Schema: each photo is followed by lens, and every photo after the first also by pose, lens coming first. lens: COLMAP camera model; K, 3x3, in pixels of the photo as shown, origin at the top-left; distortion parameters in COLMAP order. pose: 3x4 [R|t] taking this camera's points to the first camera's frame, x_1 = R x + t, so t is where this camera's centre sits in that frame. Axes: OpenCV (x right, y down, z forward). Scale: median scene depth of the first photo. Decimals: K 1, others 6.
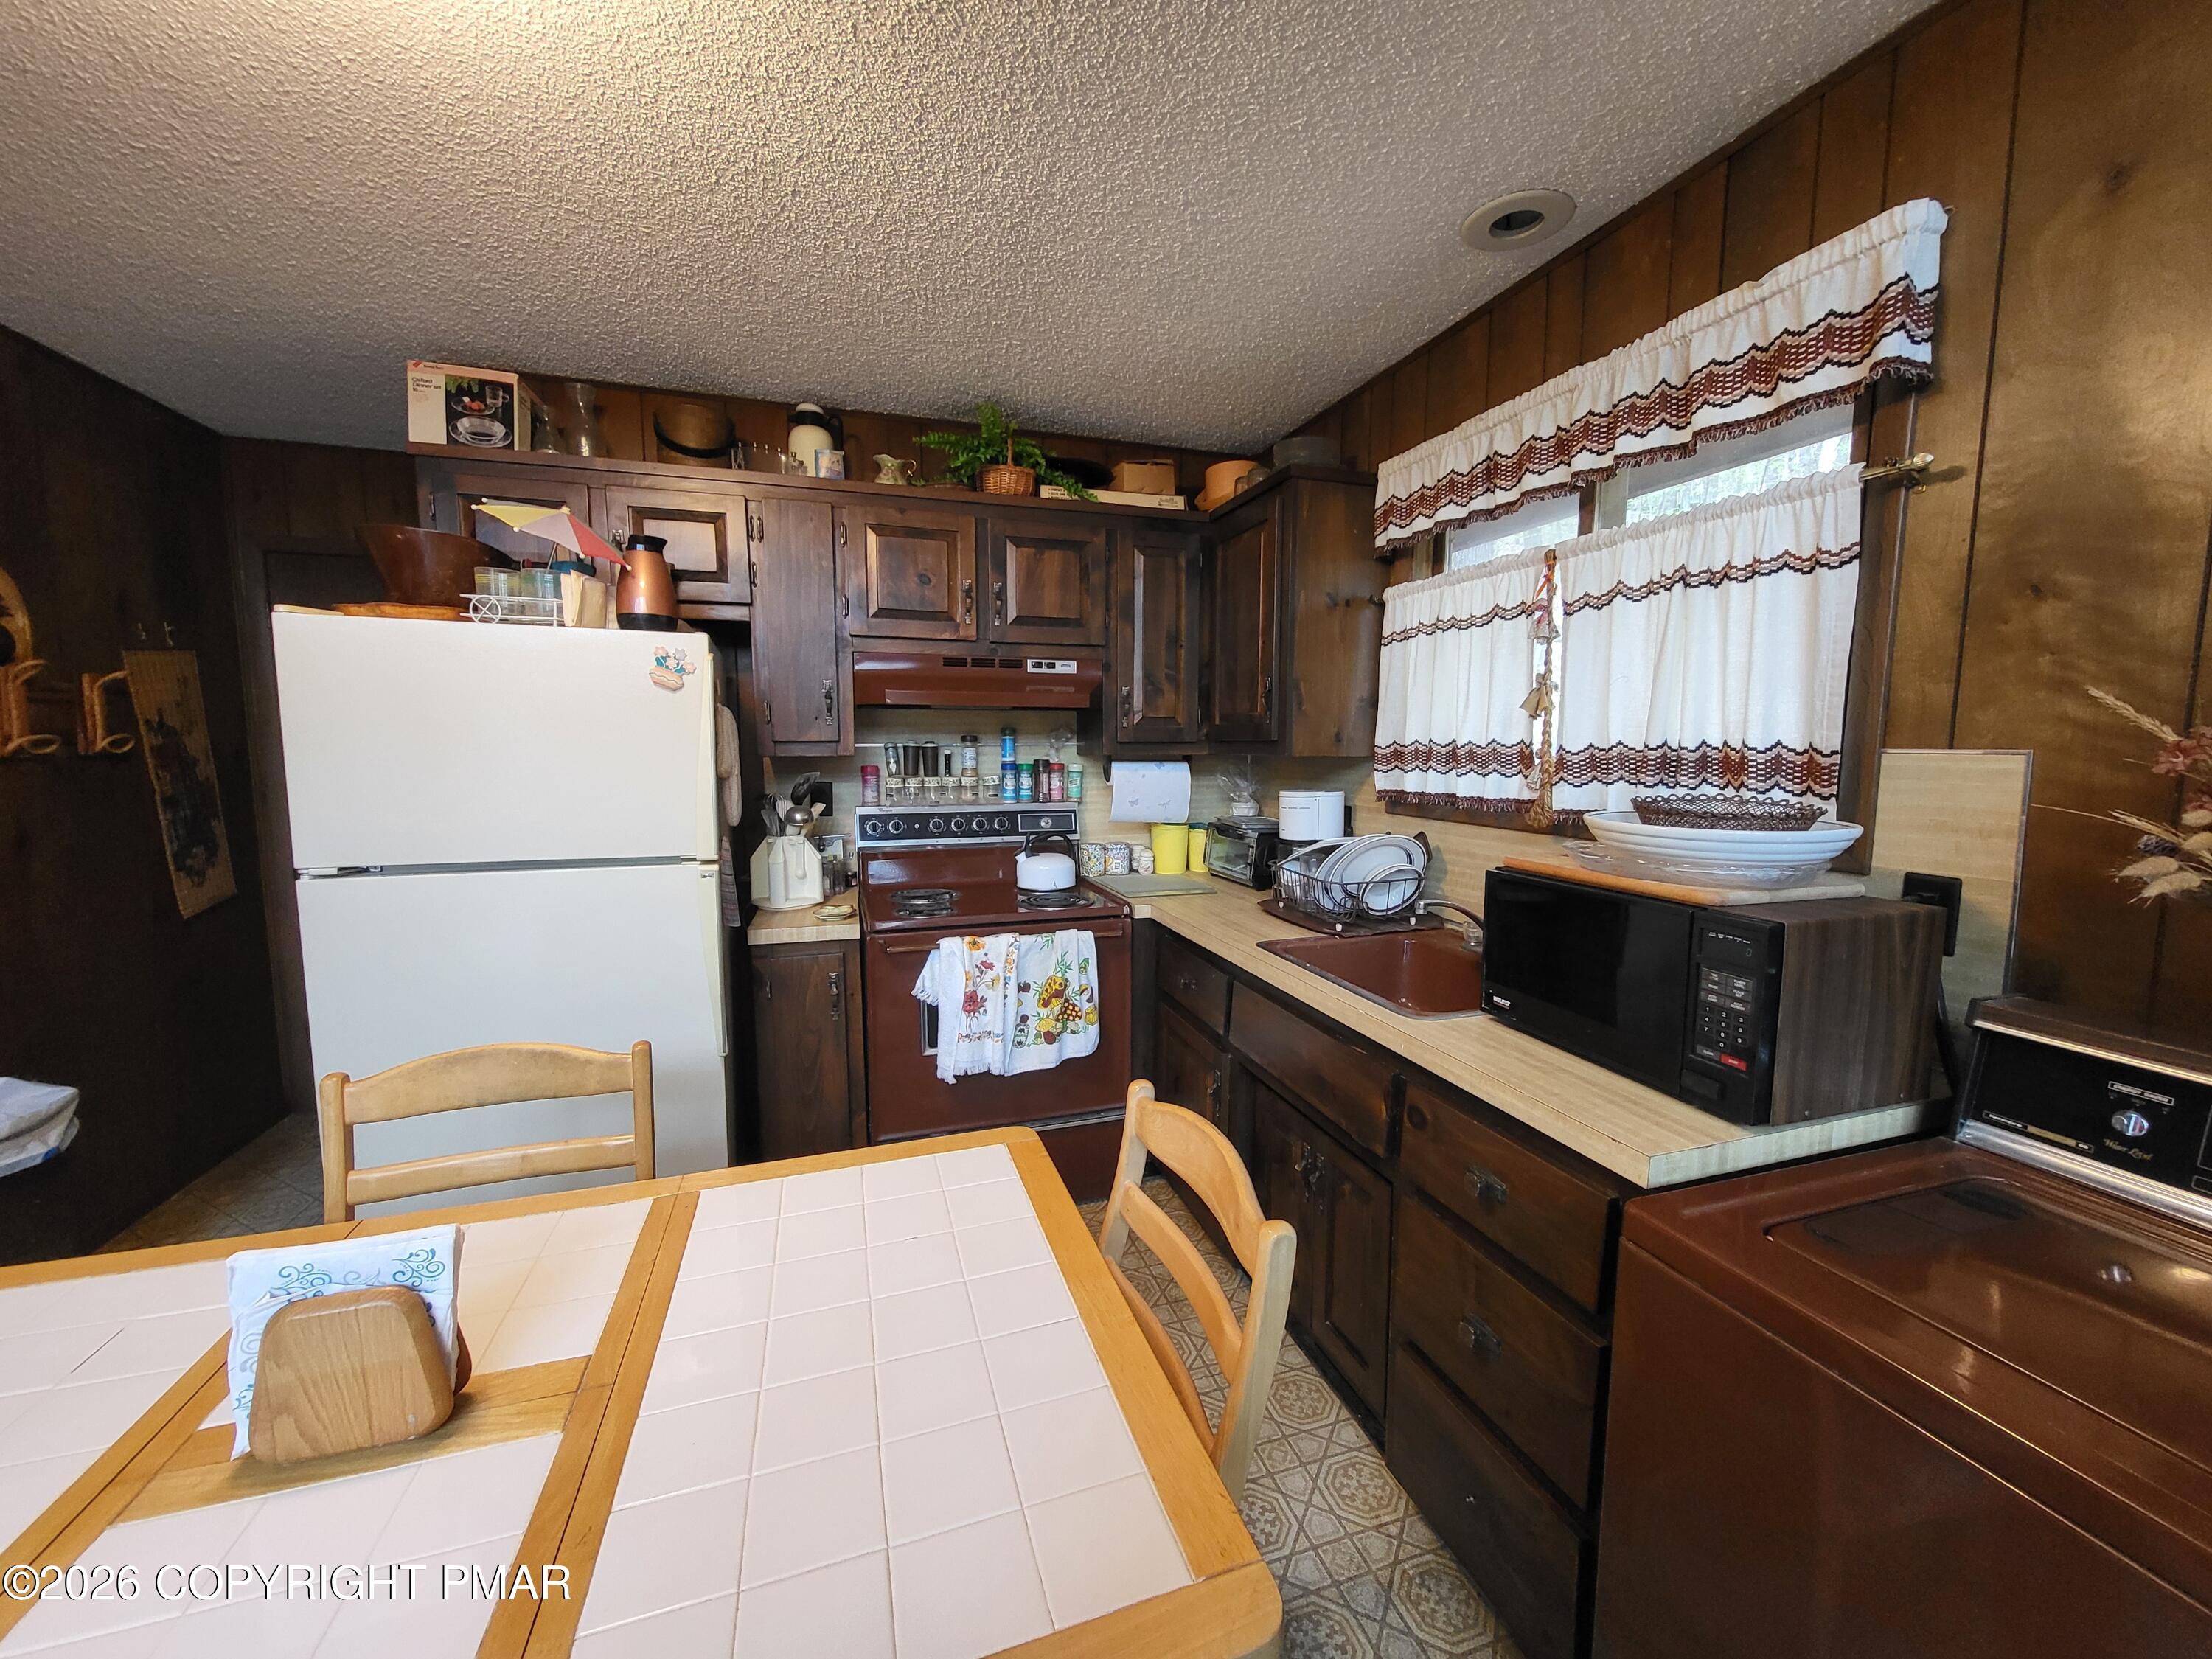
lens RADIAL K [[868.8, 0, 1124.7], [0, 868.8, 829.7], [0, 0, 1]] dist [-0.001028, -0.000331]
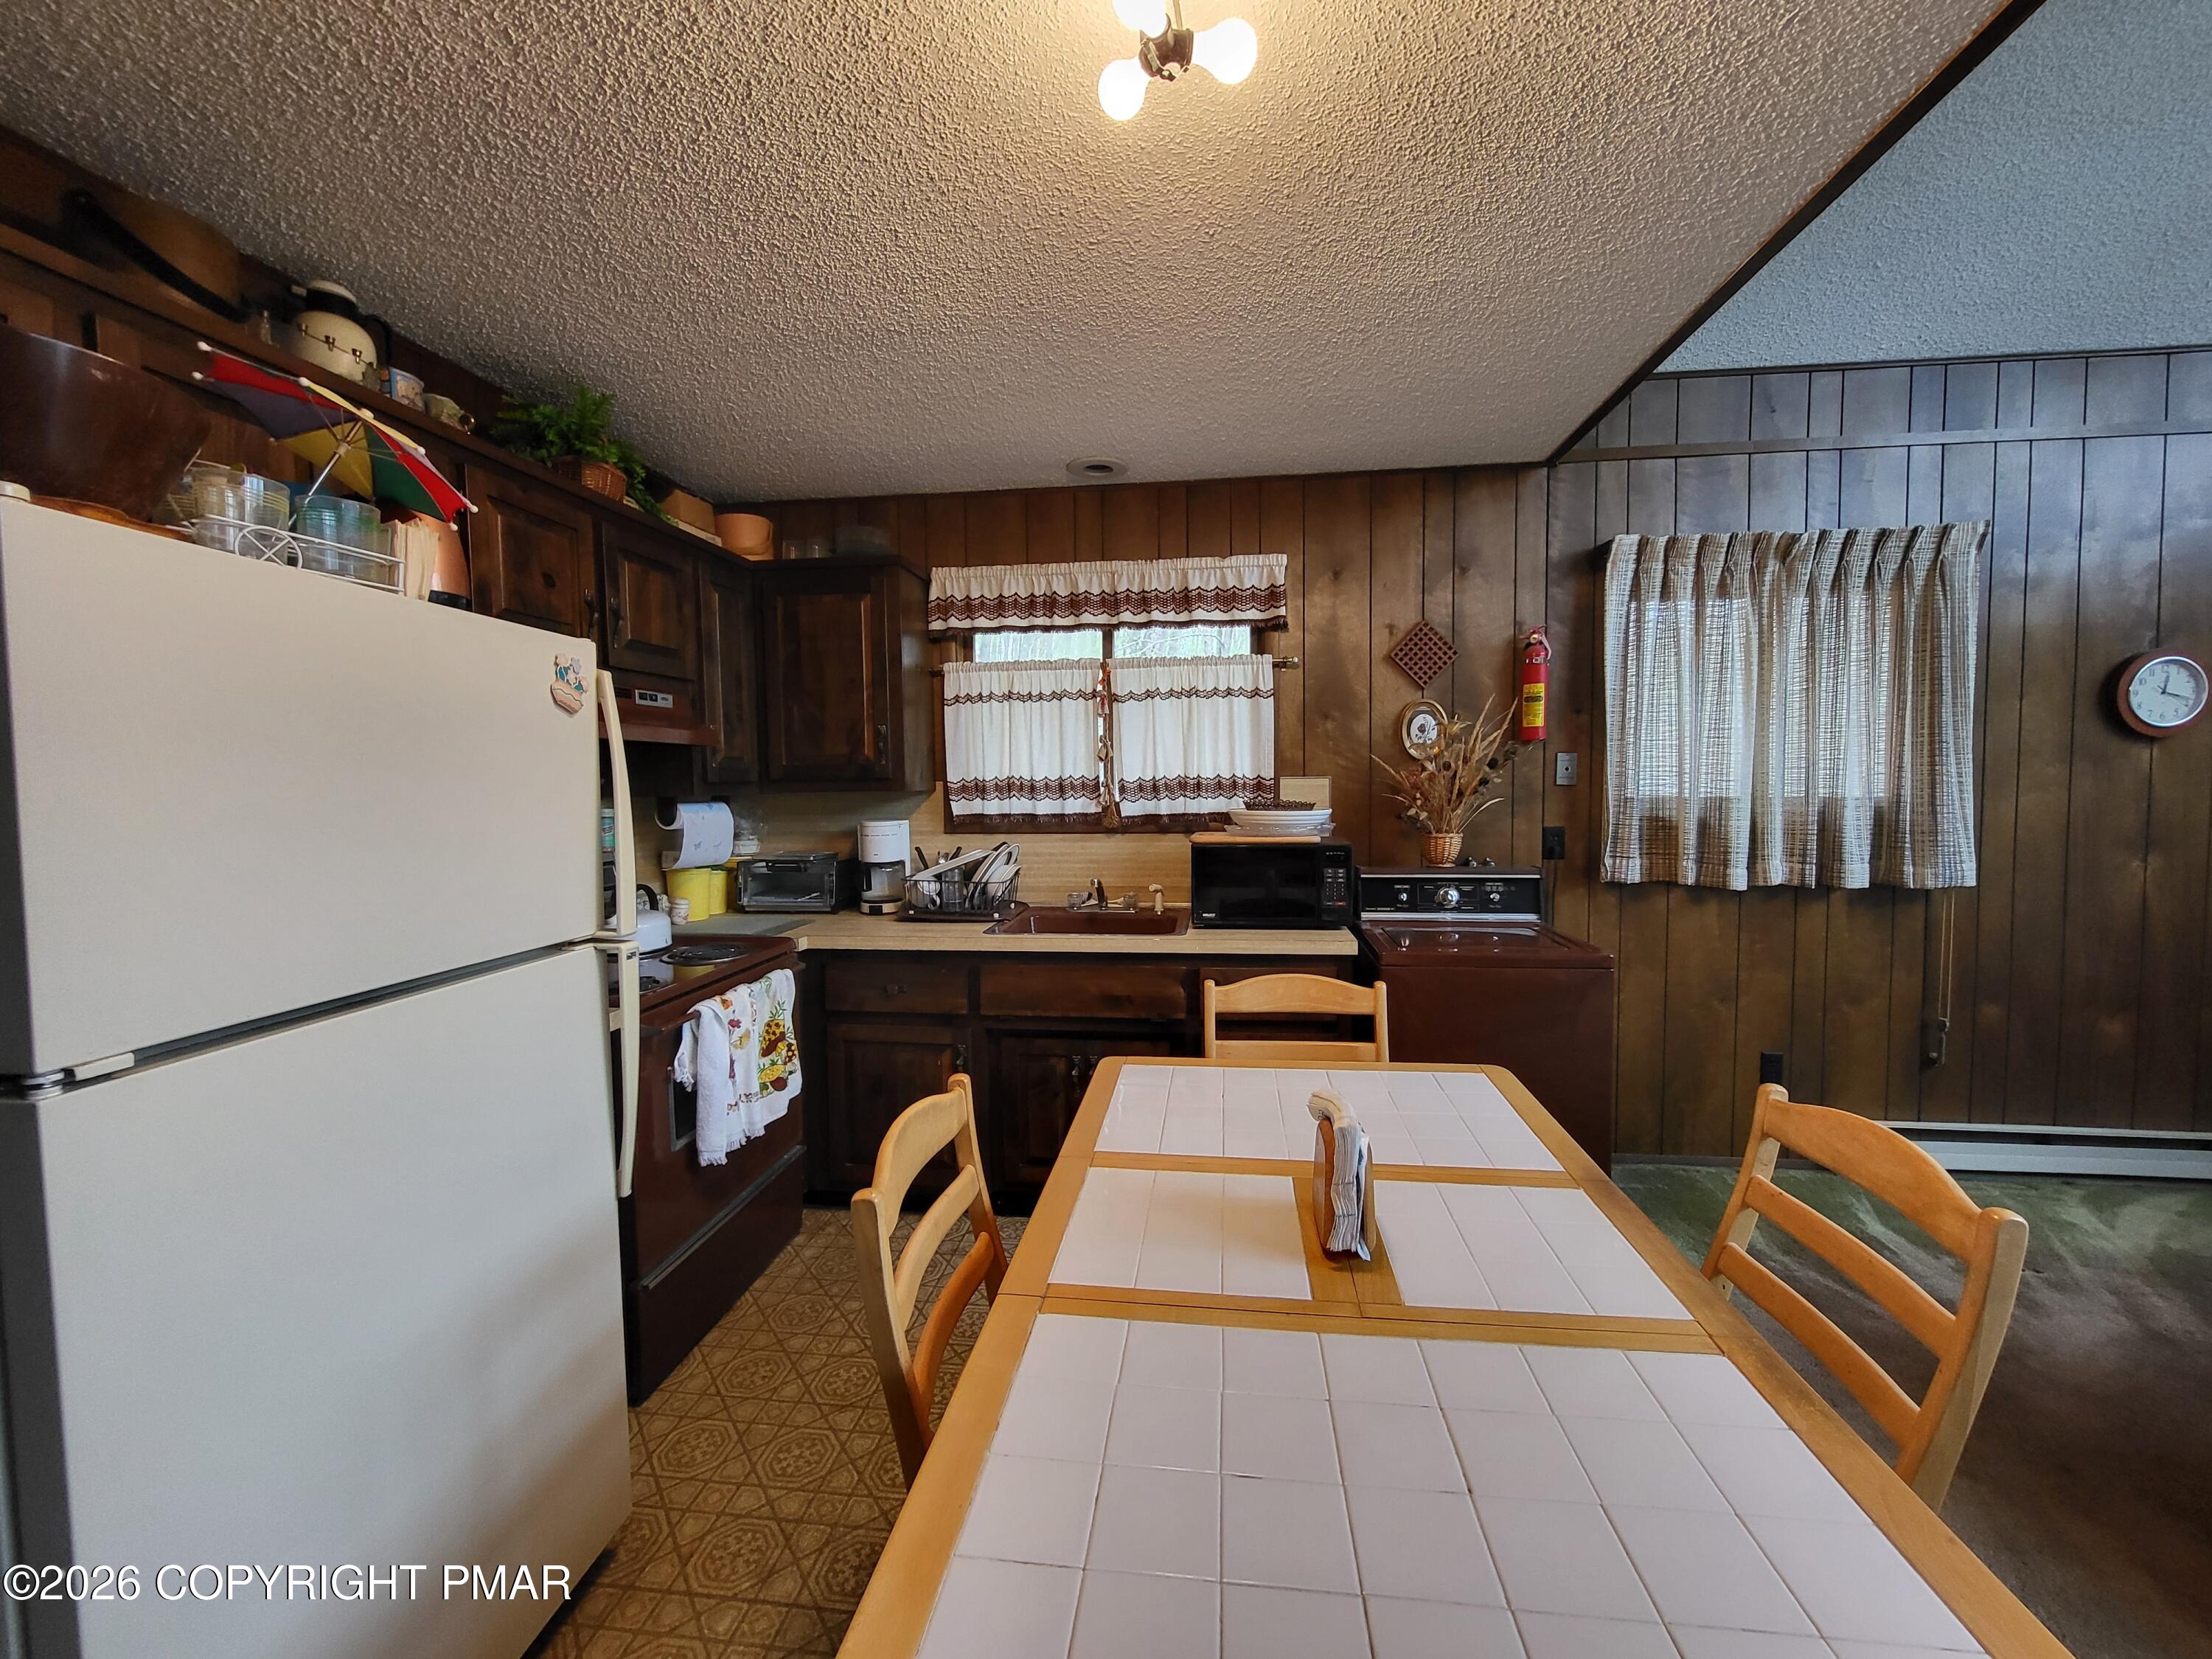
lens RADIAL K [[868.8, 0, 1113.4], [0, 868.8, 831.8], [0, 0, 1]] dist [-0.001028, -0.000331]
pose [[0.428434, -0.060858, 0.901522, -0.798119], [0.104520, 0.994370, 0.017454, -0.019584], [-0.897508, 0.086749, 0.432382, 0.224718]]
